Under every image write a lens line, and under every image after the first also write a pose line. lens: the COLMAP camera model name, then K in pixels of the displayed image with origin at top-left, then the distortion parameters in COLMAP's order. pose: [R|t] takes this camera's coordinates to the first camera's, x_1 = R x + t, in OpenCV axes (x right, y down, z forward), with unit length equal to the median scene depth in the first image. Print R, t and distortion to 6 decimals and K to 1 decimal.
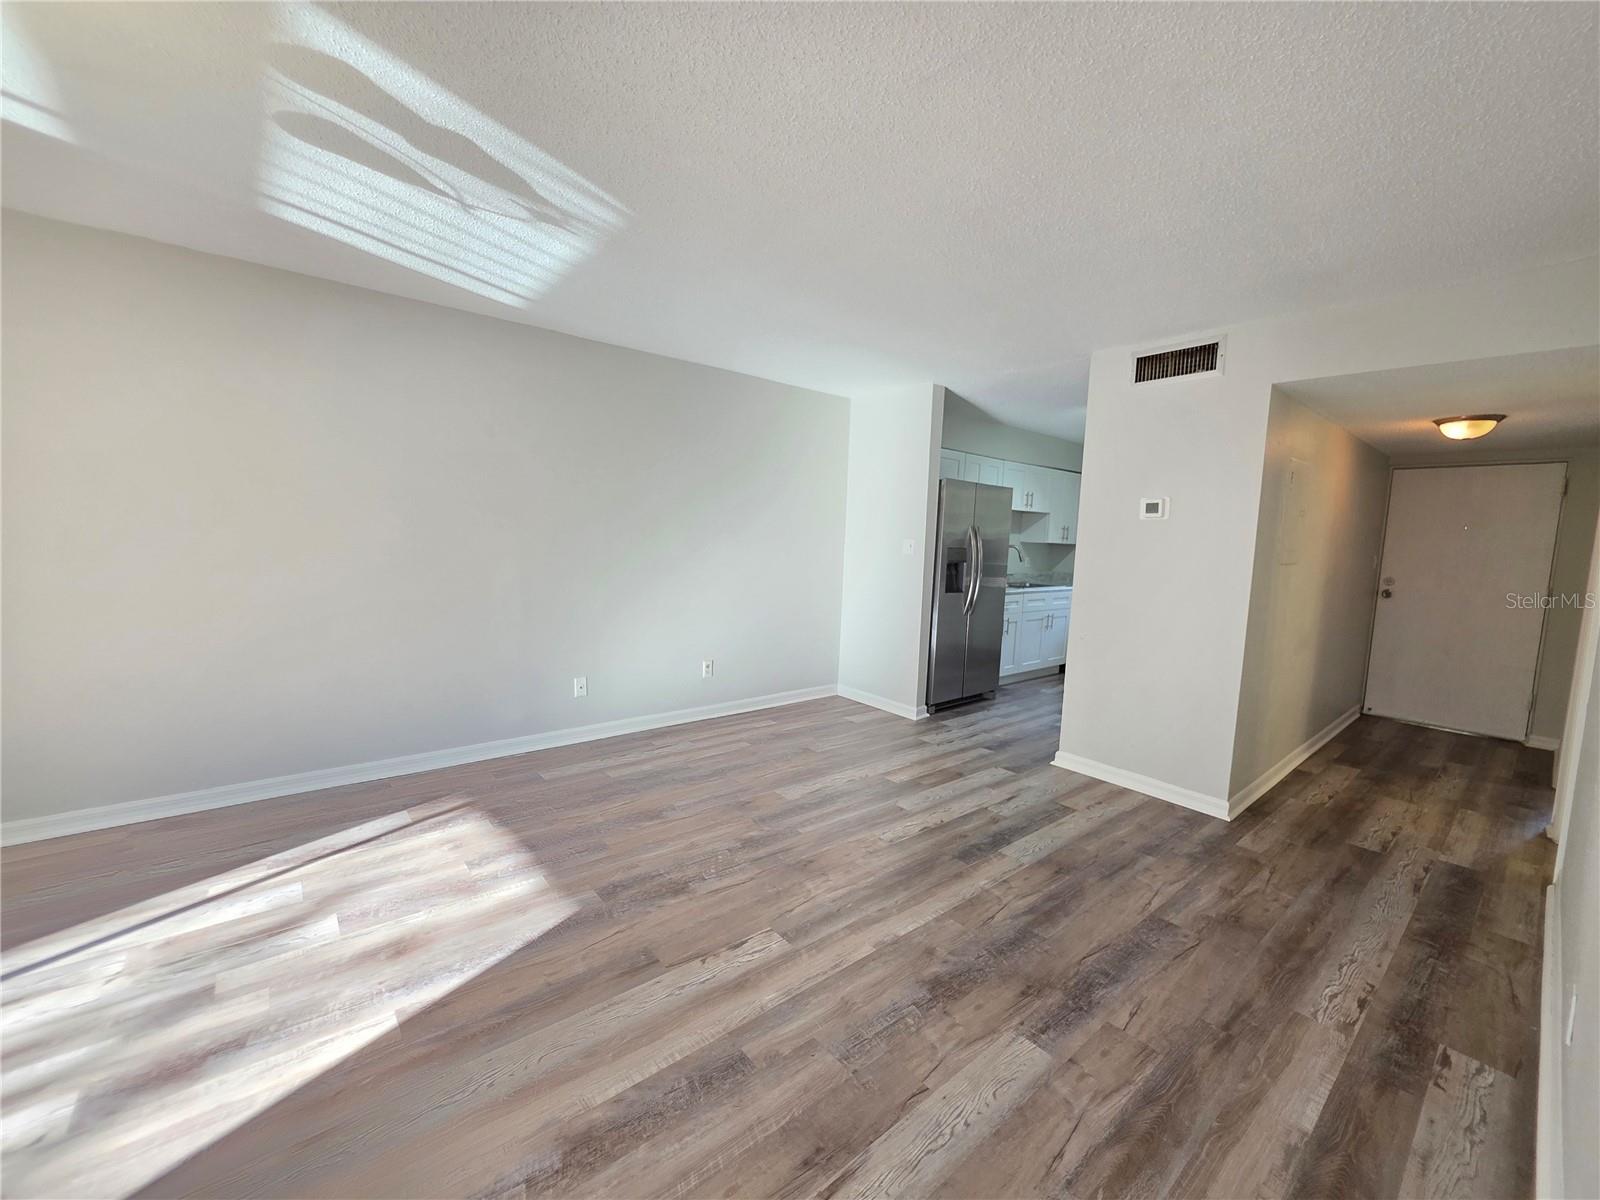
lens RADIAL K [[646.8, 0, 803.0], [0, 646.8, 601.9], [0, 0, 1]] dist [0.000951, 0.000026]
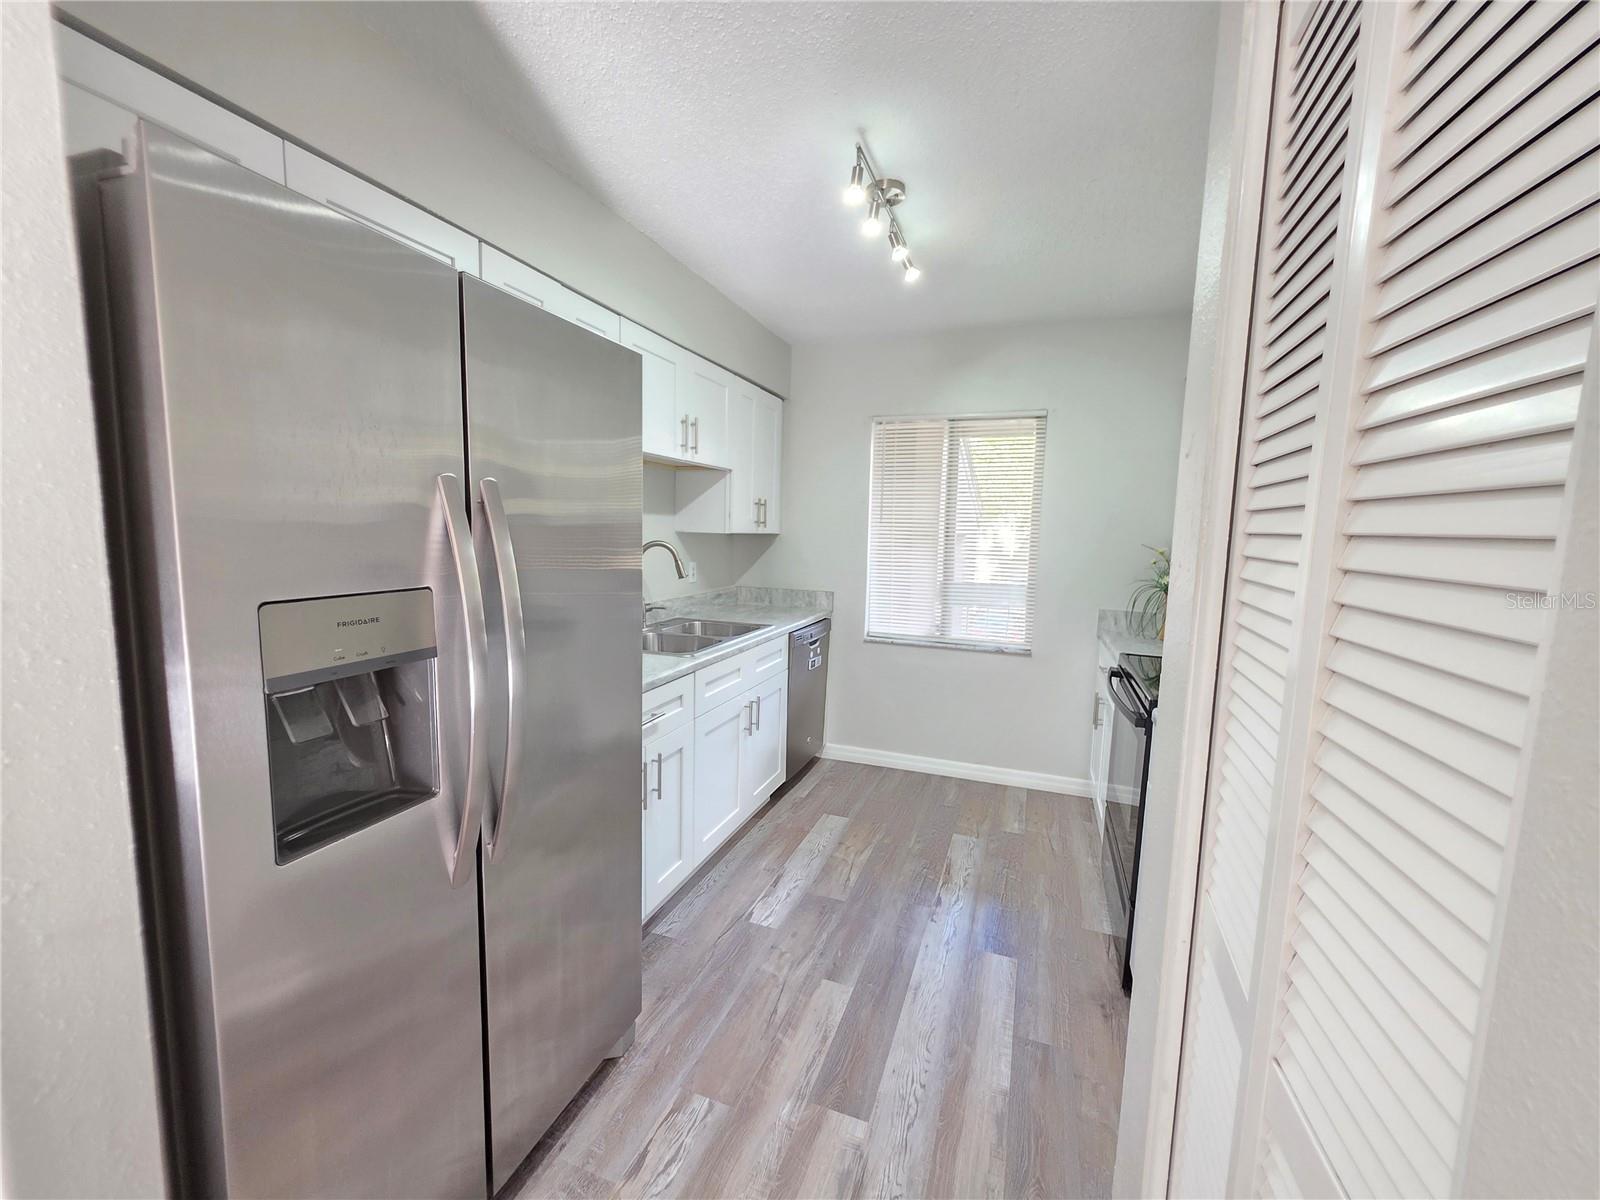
lens RADIAL K [[646.8, 0, 803.0], [0, 646.8, 601.9], [0, 0, 1]] dist [0.000951, 0.000026]
pose [[0.867481, -0.073153, 0.492062, 0.458932], [0.057891, 0.997253, 0.046198, -0.147476], [-0.494090, -0.011590, 0.869333, 1.378260]]
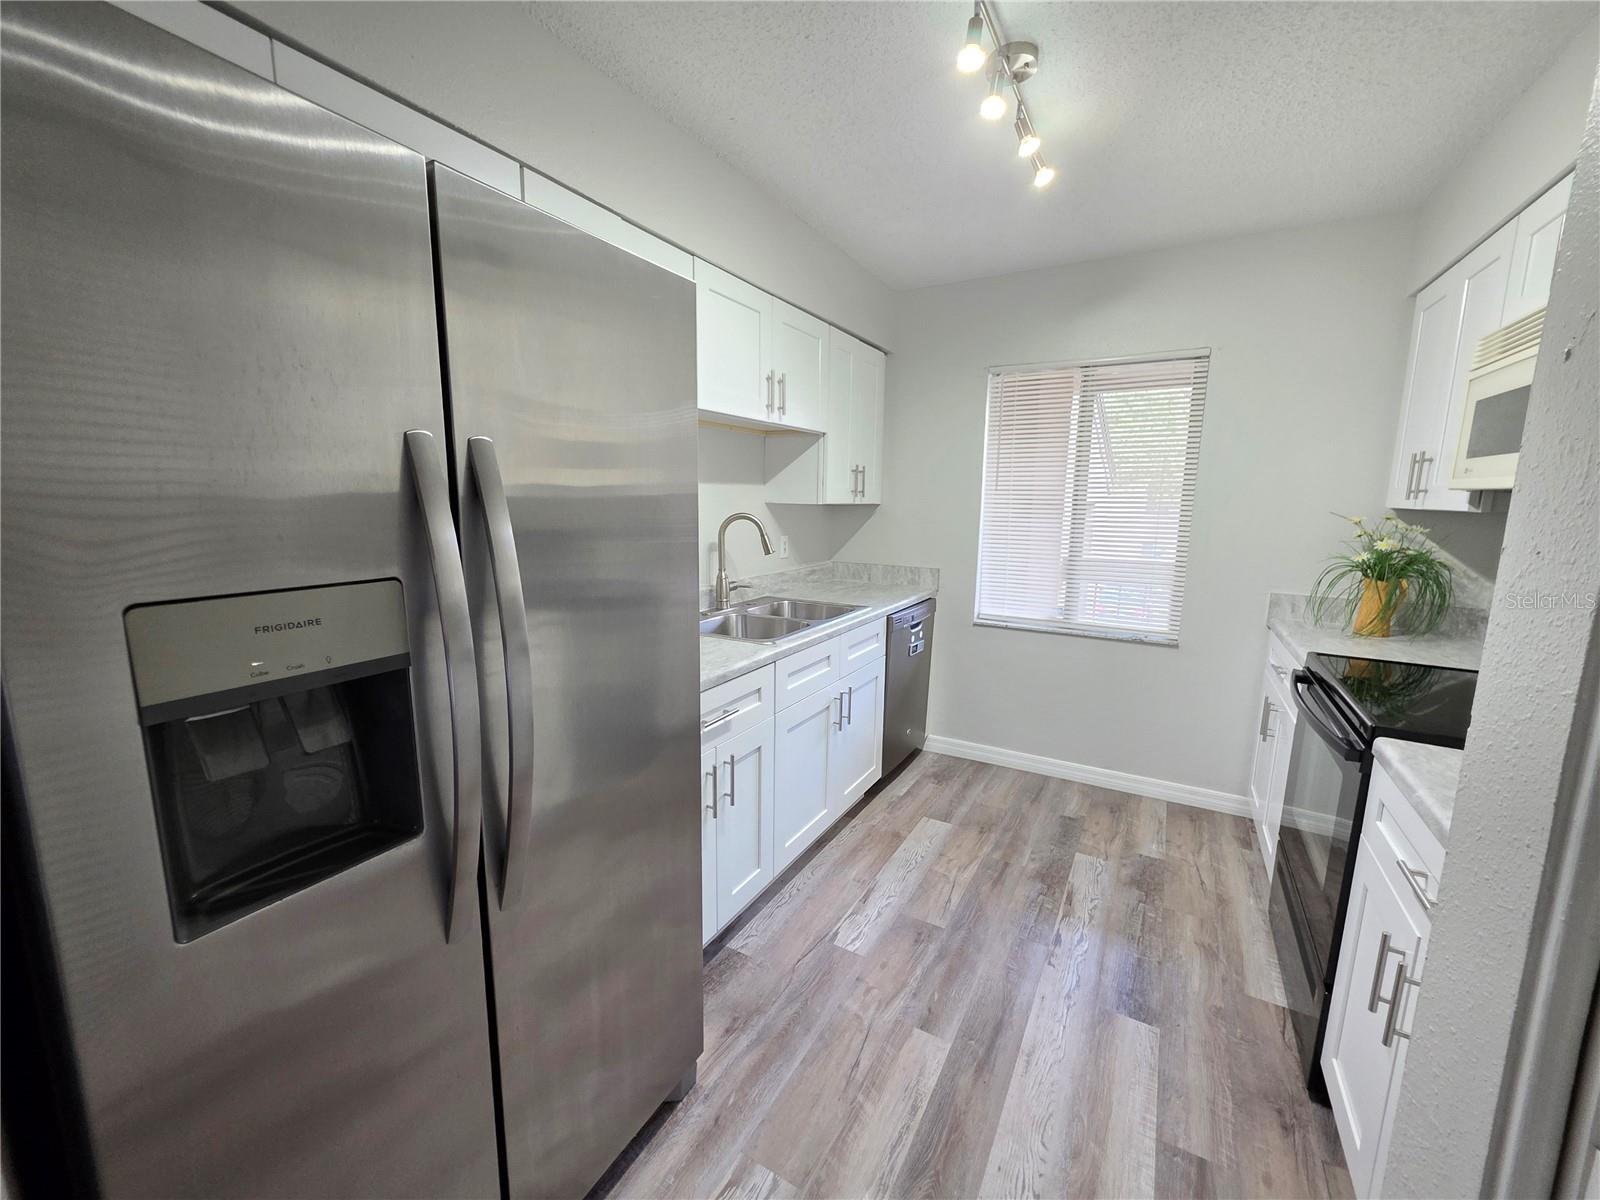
lens RADIAL K [[643.2, 0, 801.8], [0, 643.2, 602.2], [0, 0, 1]] dist [-0.000147, -0.000267]
pose [[0.938541, -0.081813, 0.335333, 0.529295], [0.057423, 0.994974, 0.082032, -0.153389], [-0.340359, -0.057735, 0.938521, 1.475459]]
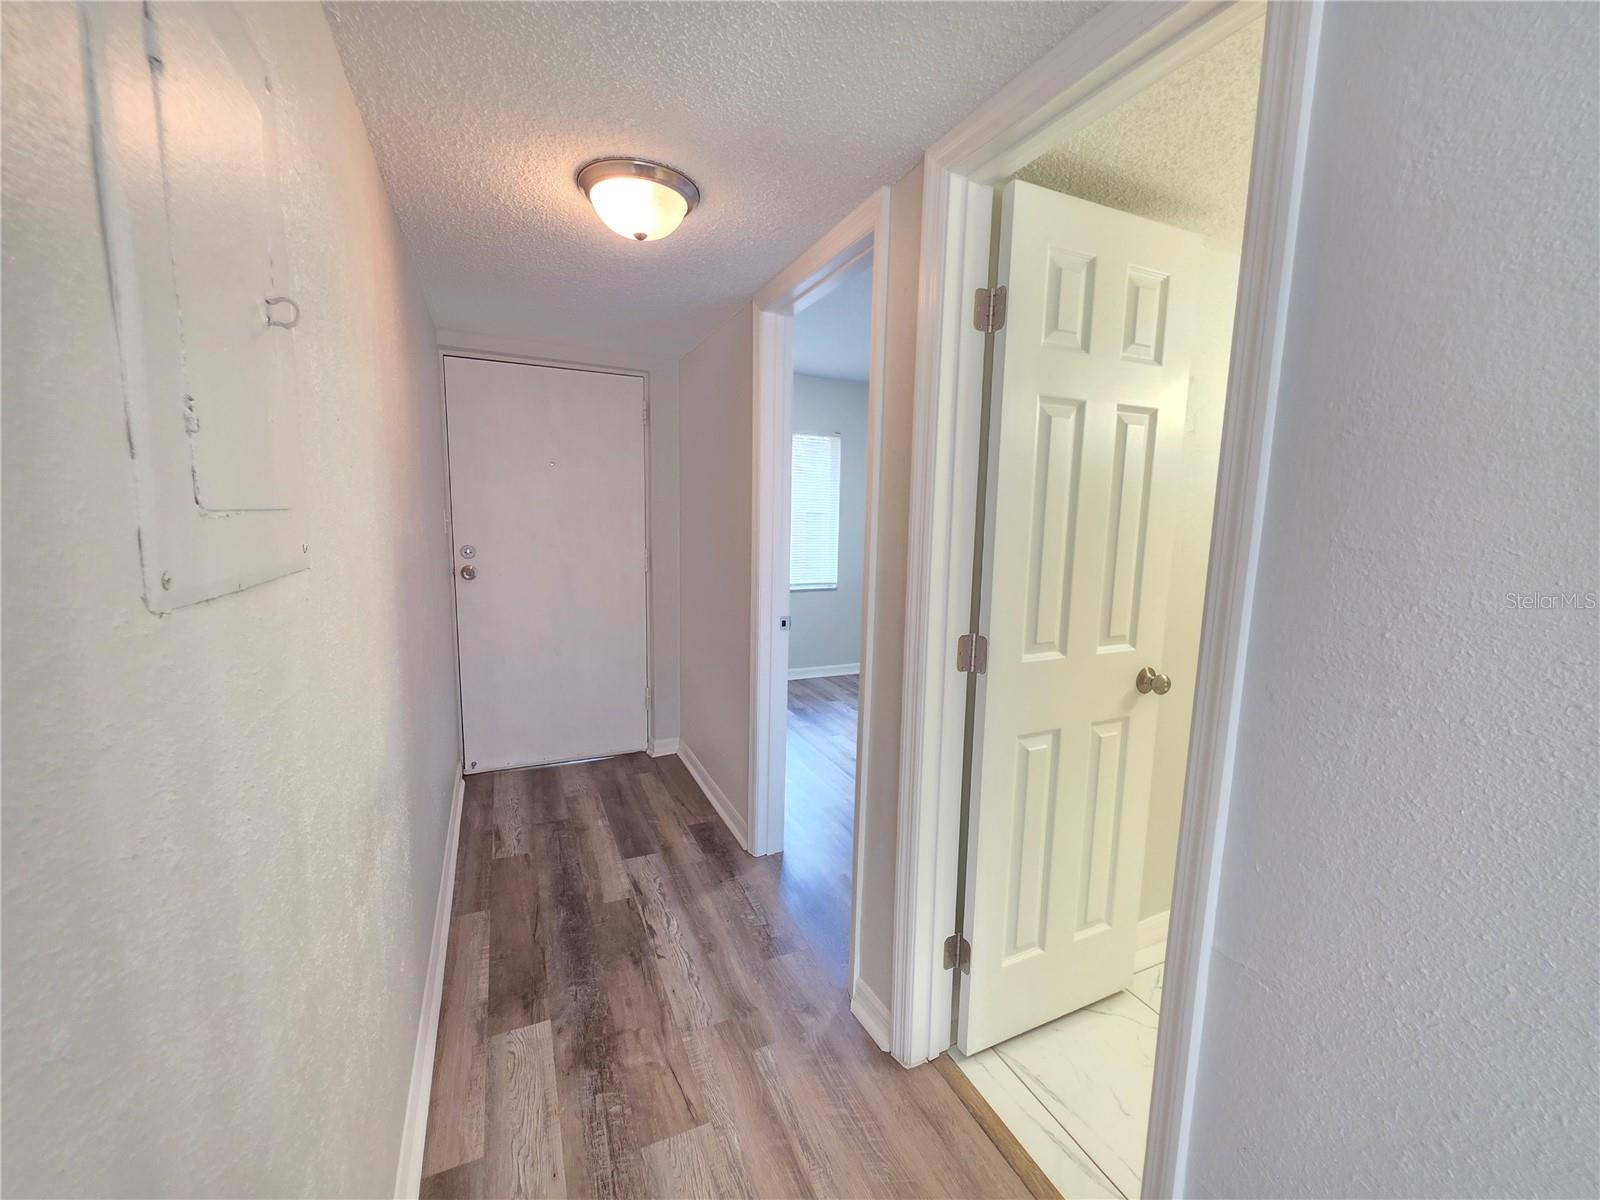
lens RADIAL K [[646.8, 0, 803.0], [0, 646.8, 601.9], [0, 0, 1]] dist [0.000951, 0.000026]
pose [[0.267532, -0.159848, 0.950197, 0.806952], [0.083736, 0.986270, 0.142340, -0.087540], [-0.959904, 0.041485, 0.277244, 1.051334]]
